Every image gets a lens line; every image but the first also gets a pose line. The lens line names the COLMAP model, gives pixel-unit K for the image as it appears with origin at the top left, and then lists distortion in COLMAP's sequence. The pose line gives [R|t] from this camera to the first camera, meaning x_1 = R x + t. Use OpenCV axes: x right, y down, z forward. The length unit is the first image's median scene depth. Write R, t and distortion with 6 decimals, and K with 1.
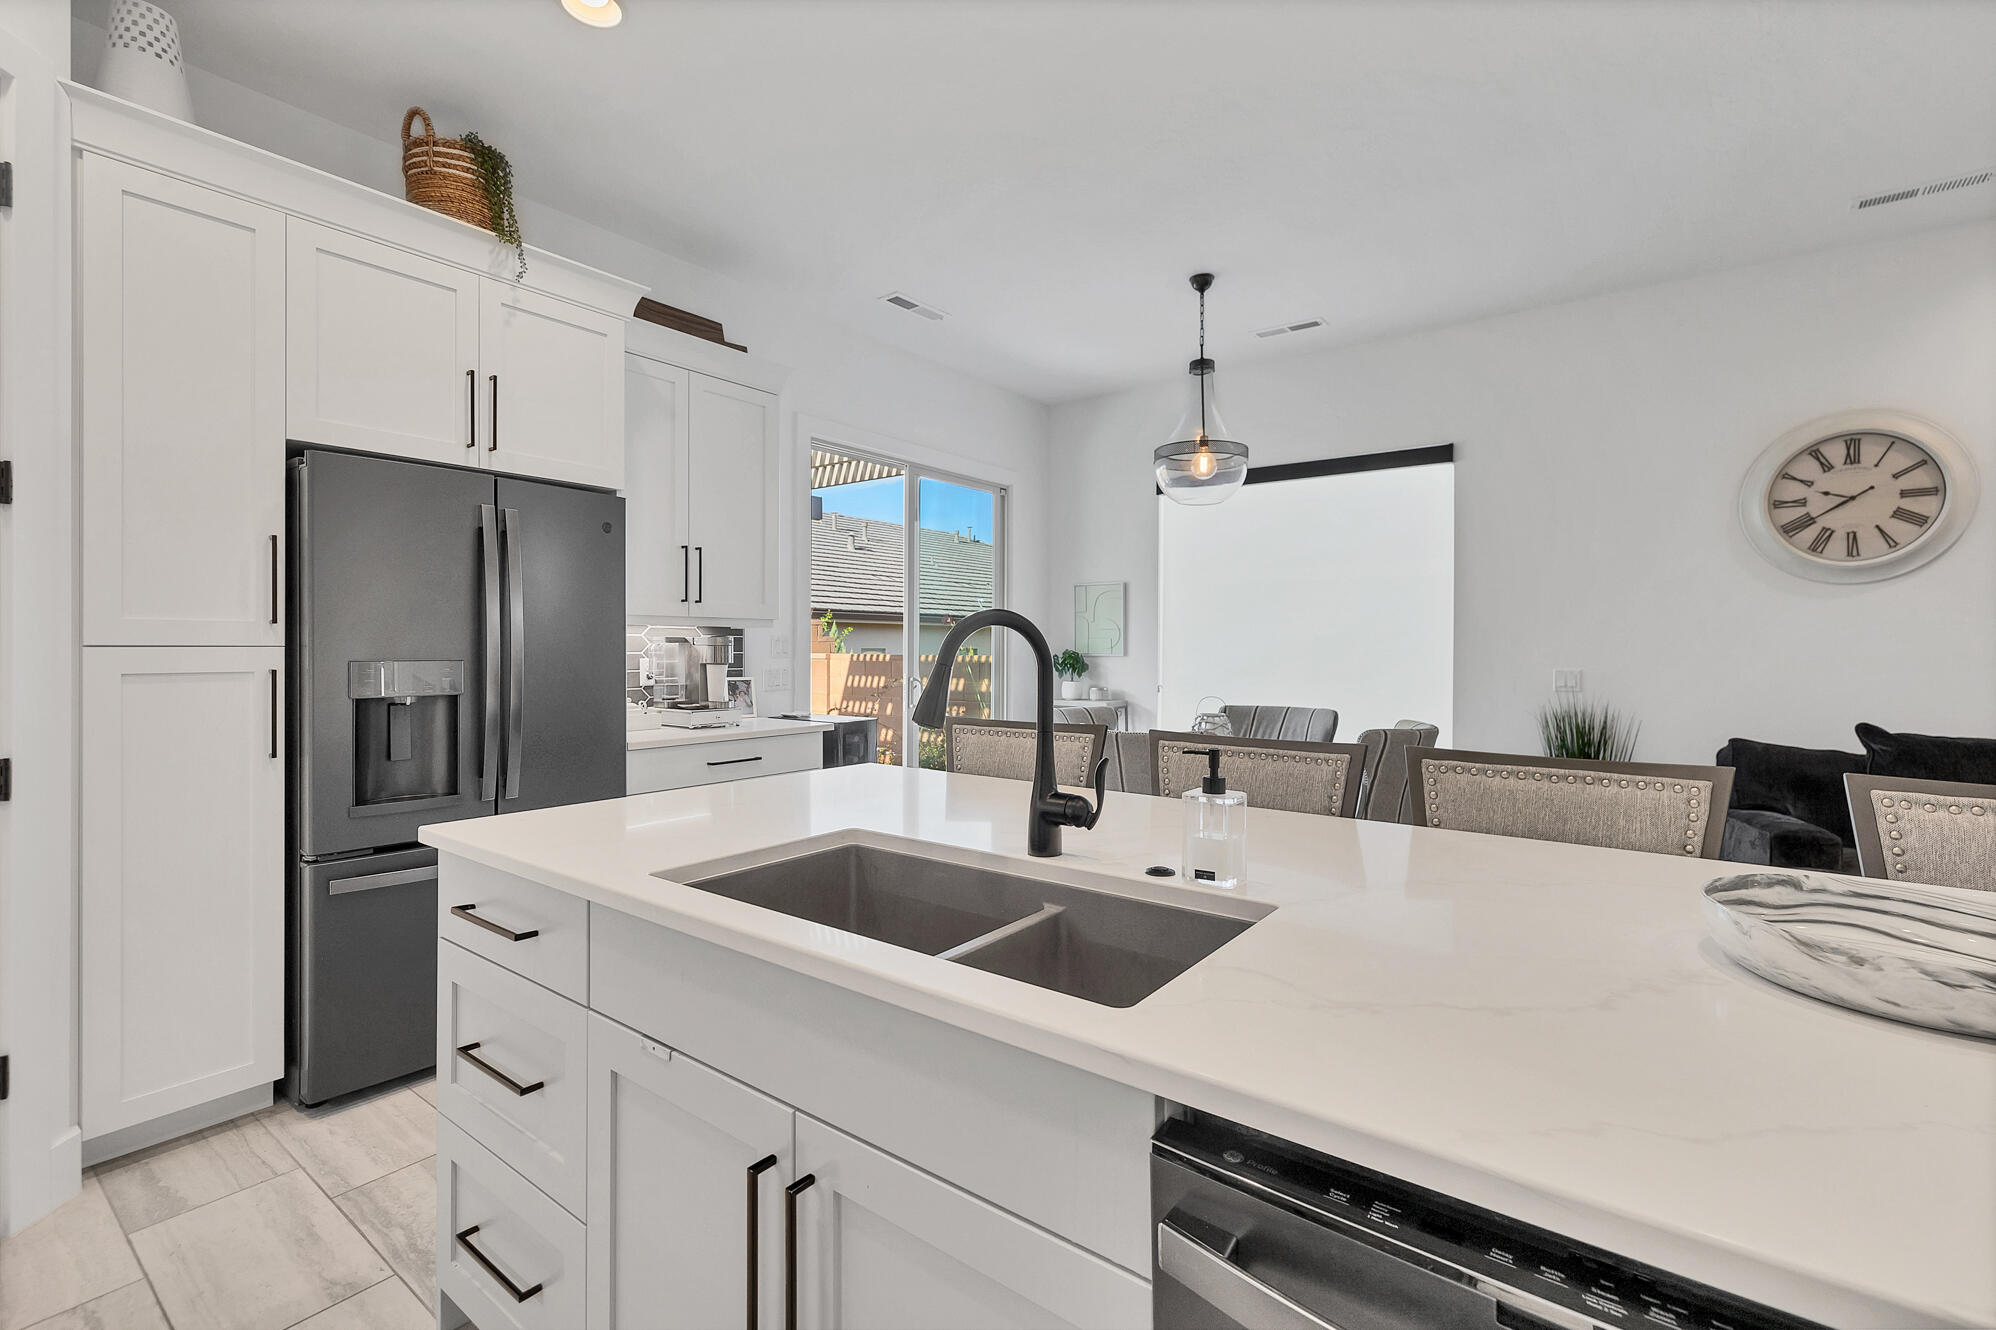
lens RADIAL K [[880.4, 0, 1004.1], [0, 880.4, 650.6], [0, 0, 1]] dist [0.003616, 0.000118]
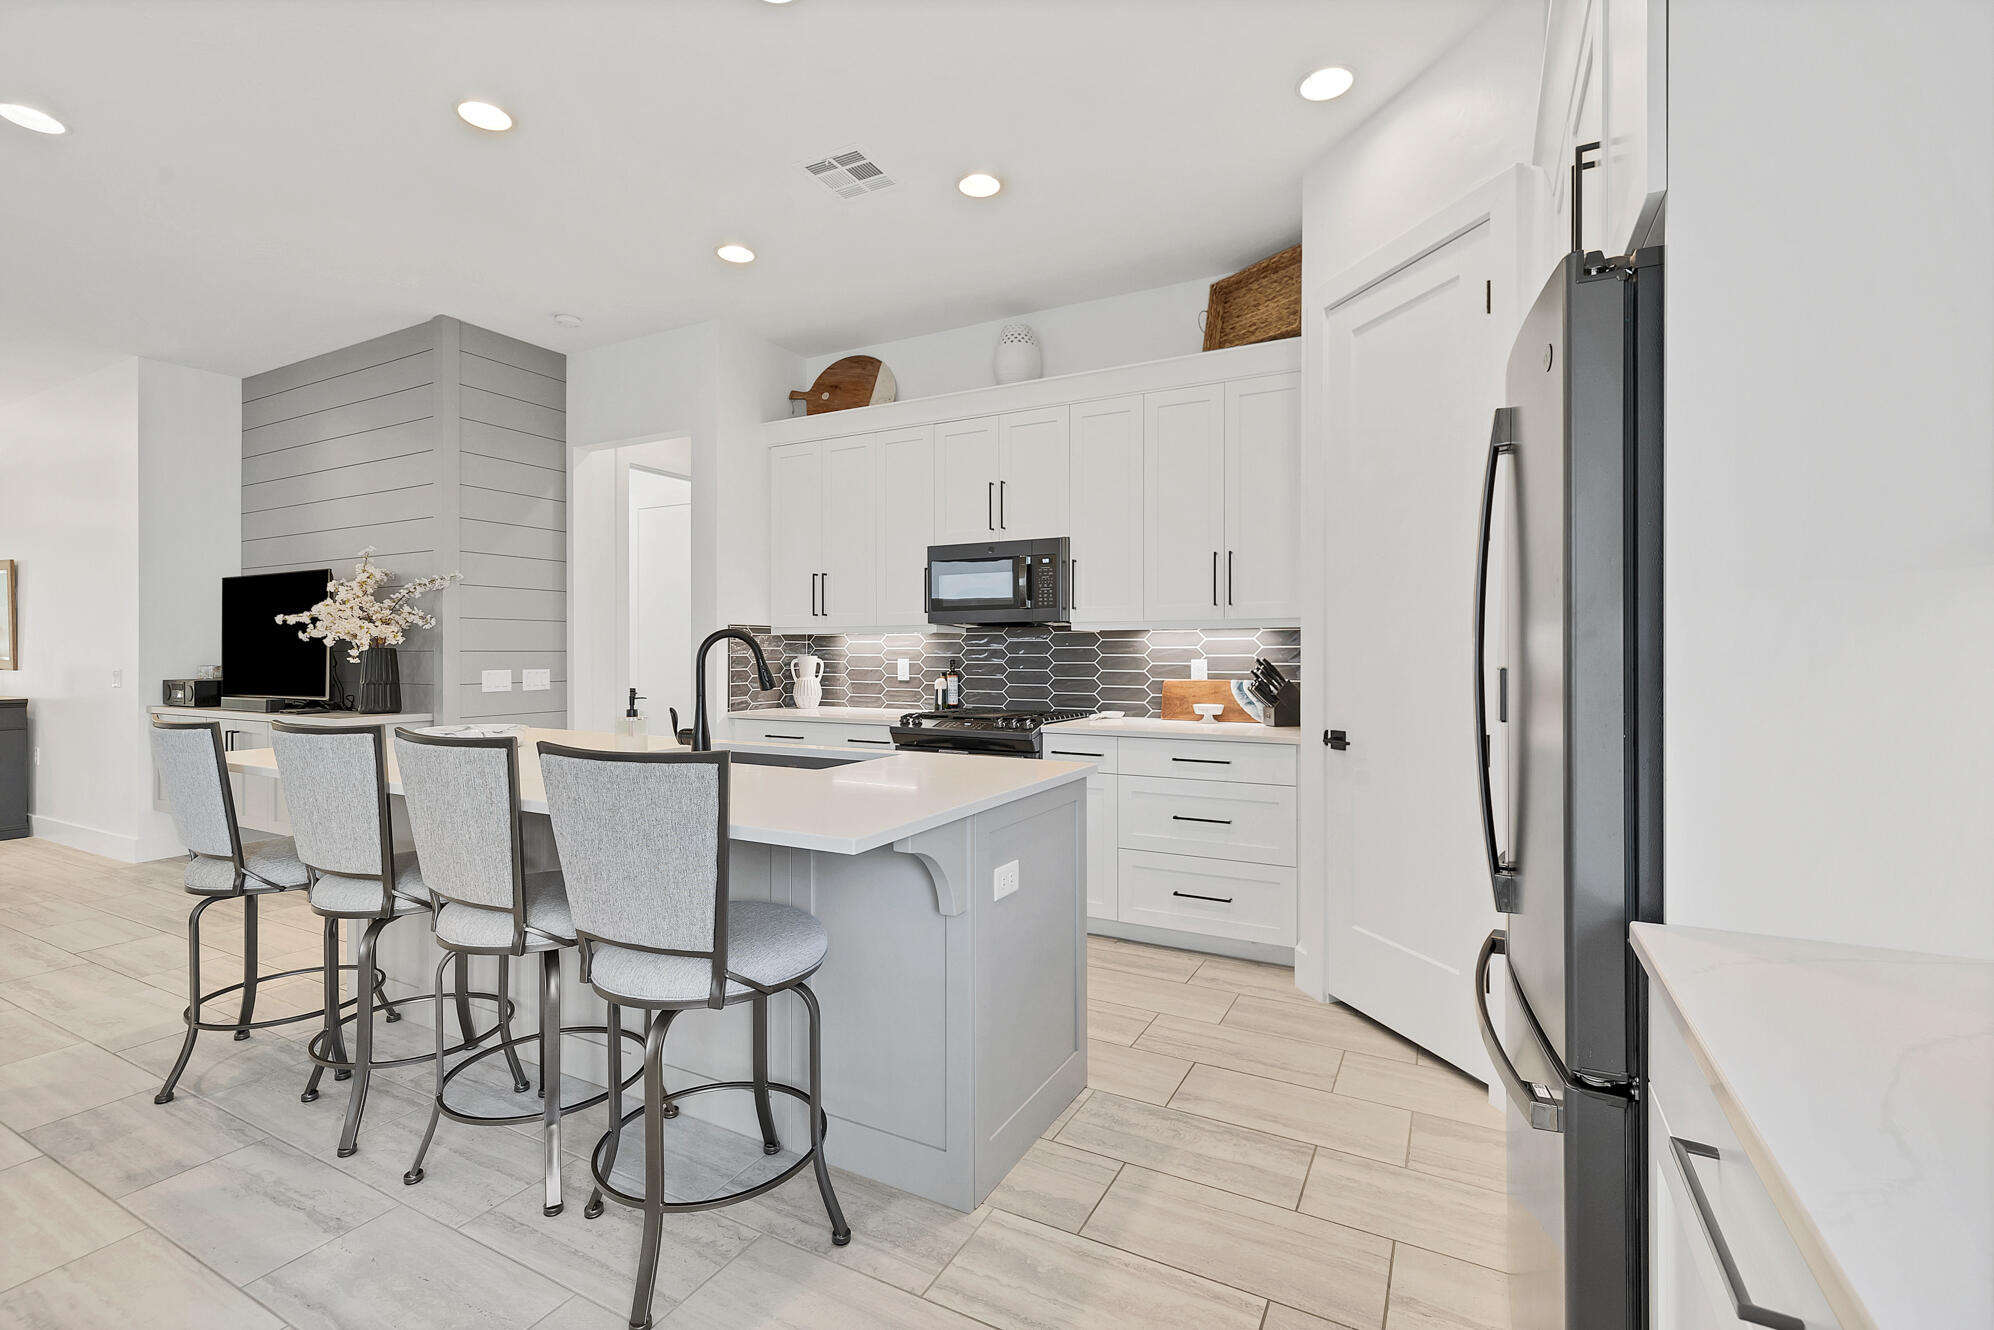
lens RADIAL K [[879.5, 0, 1003.1], [0, 879.5, 650.6], [0, 0, 1]] dist [0.003616, 0.000118]
pose [[-0.987283, -0.001764, -0.158964, -0.101814], [-0.001856, 0.999998, 0.000435, -0.002548], [0.158963, 0.000725, -0.987284, 1.067314]]
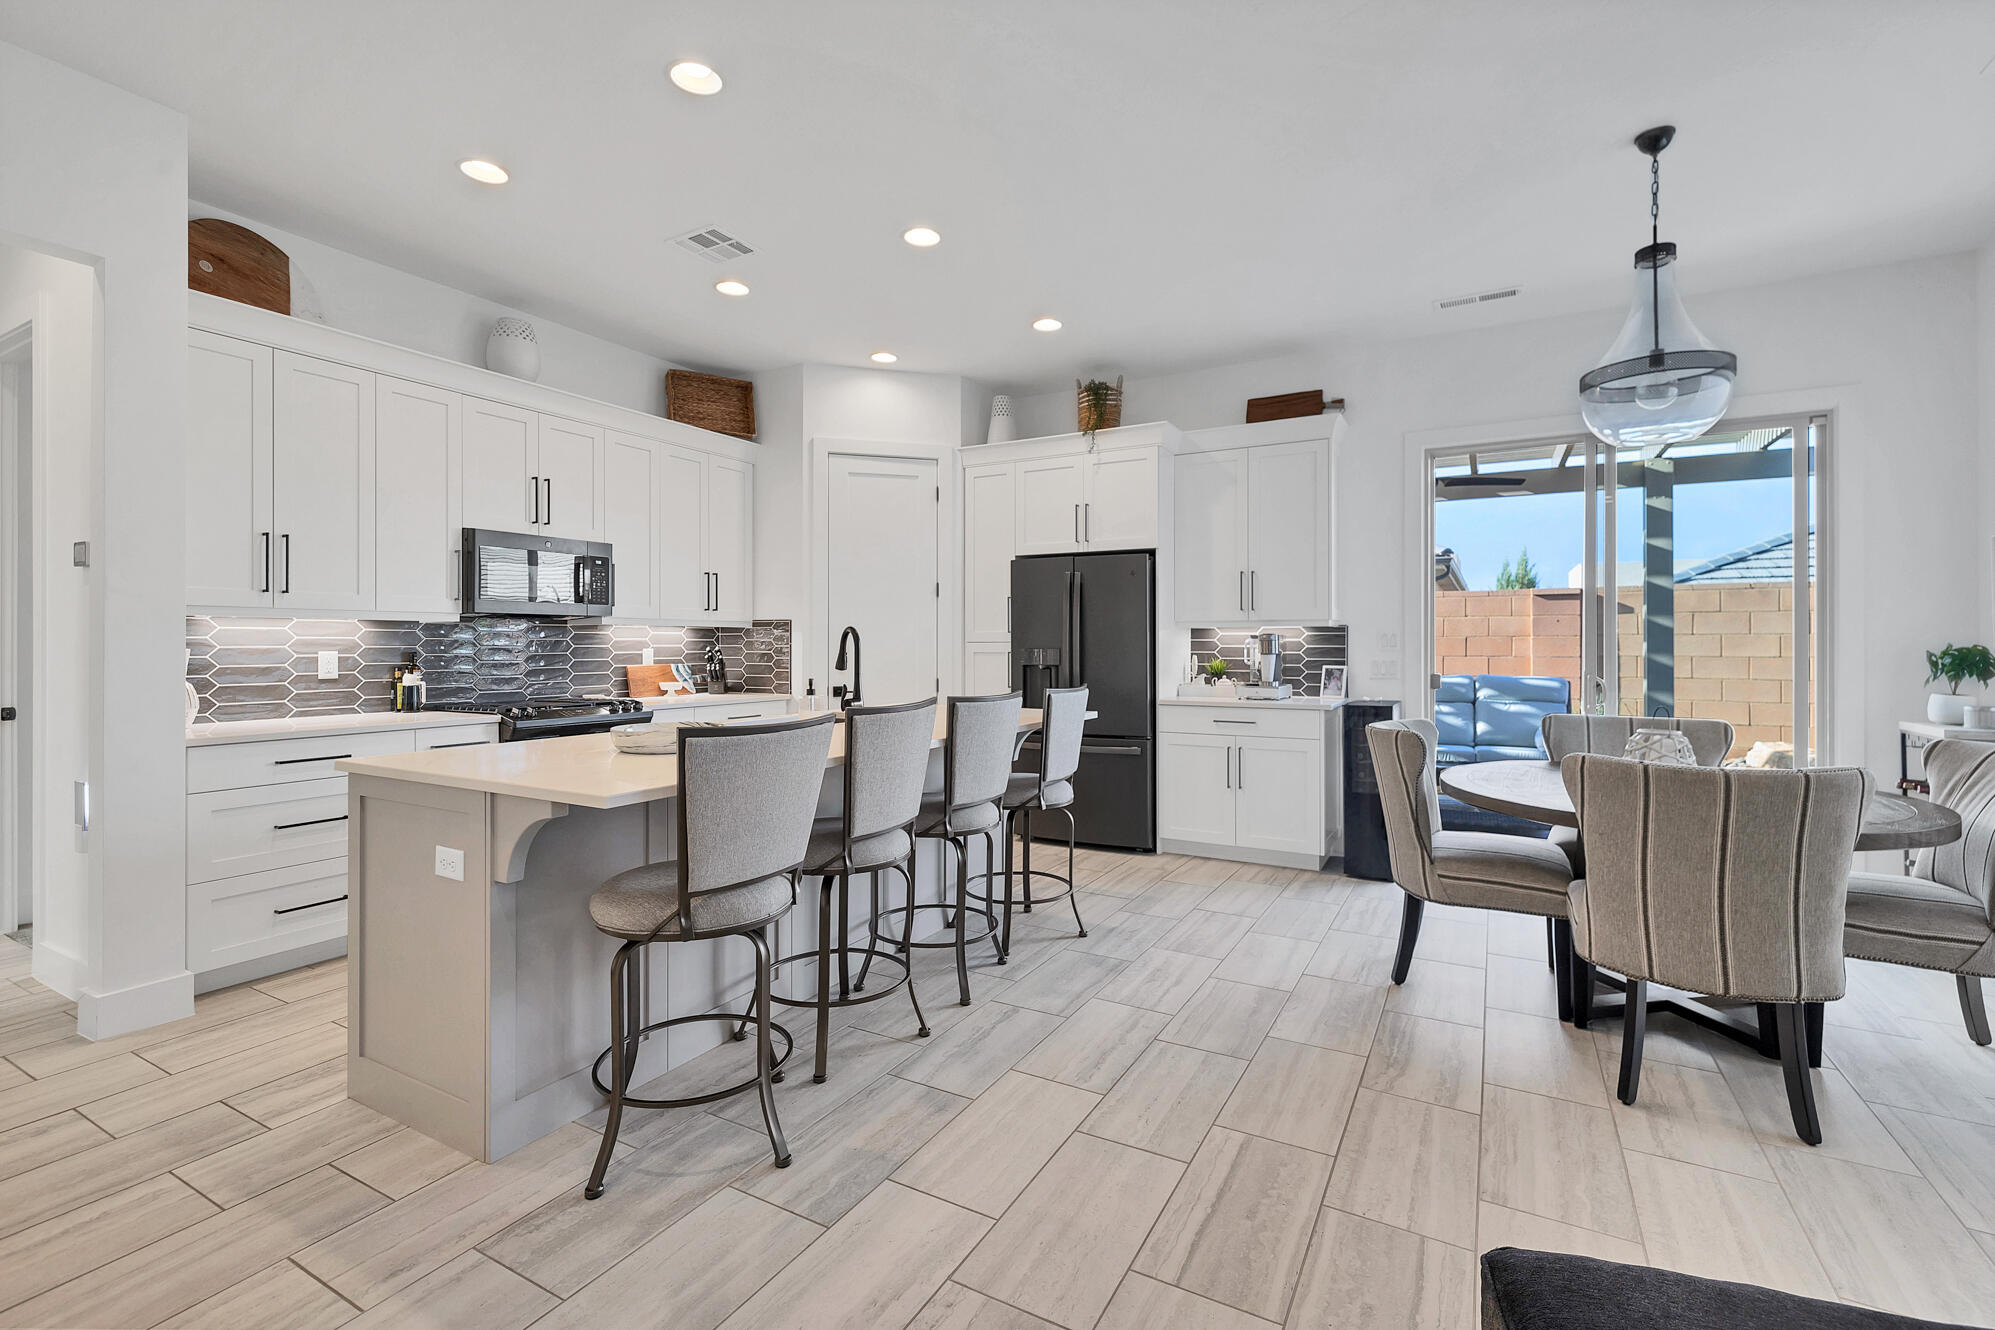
lens RADIAL K [[880.0, 0, 1003.6], [0, 880.0, 650.6], [0, 0, 1]] dist [0.003616, 0.000118]
pose [[0.134810, 0.005983, -0.990853, 0.958401], [-0.001363, 0.999982, 0.005853, 0.002074], [0.990871, 0.000561, 0.134816, 0.400052]]
